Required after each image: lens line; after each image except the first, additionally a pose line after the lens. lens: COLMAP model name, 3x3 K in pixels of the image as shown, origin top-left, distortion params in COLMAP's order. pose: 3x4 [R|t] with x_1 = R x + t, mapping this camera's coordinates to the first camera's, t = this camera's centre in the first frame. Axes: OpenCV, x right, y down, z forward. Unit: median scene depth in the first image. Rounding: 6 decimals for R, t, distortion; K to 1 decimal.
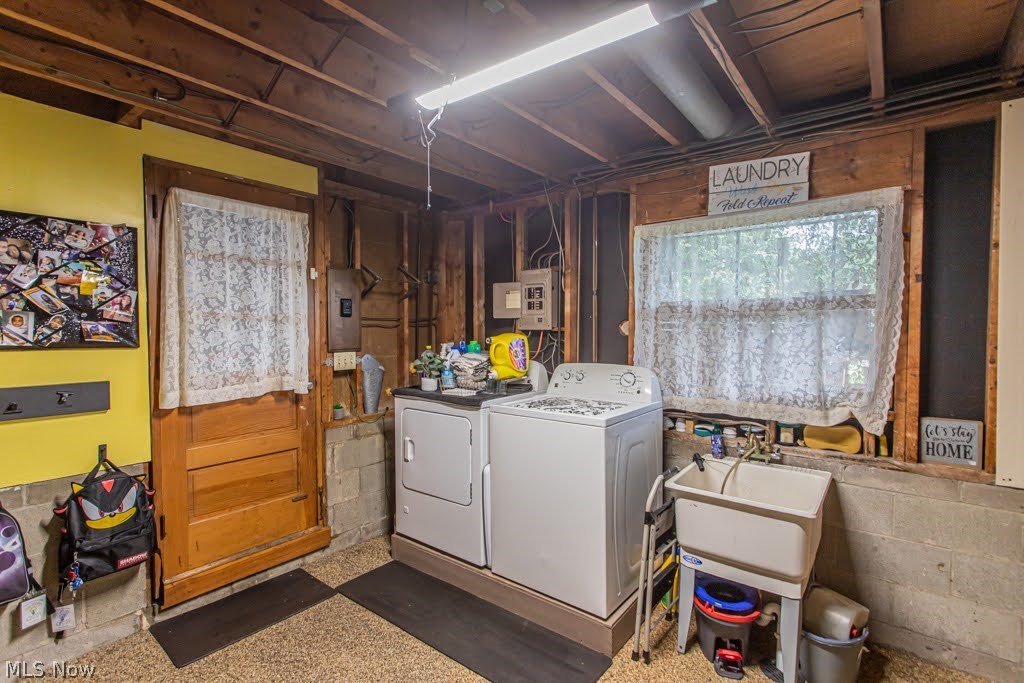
lens RADIAL K [[488.0, 0, 513.5], [0, 488.0, 341.5], [0, 0, 1]] dist [-0.000206, 0.004090]
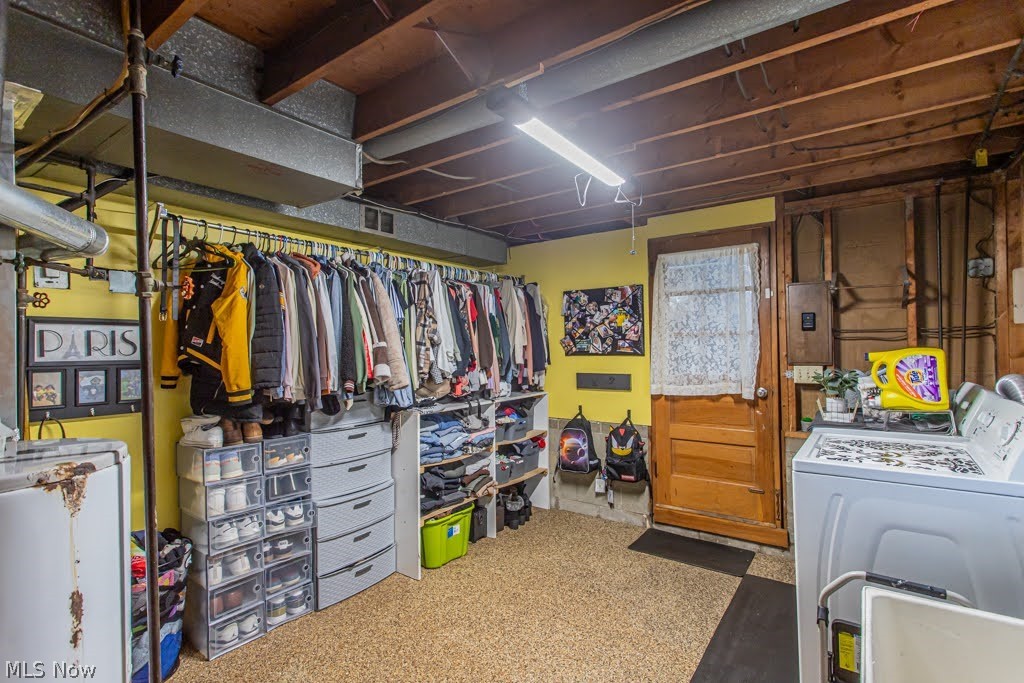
lens RADIAL K [[488.0, 0, 513.8], [0, 488.0, 344.5], [0, 0, 1]] dist [-0.000206, 0.004090]
pose [[0.039642, -0.003483, -0.999208, 0.830339], [-0.014267, 0.999890, -0.004051, -0.012093], [0.999112, 0.014416, 0.039587, 0.462710]]
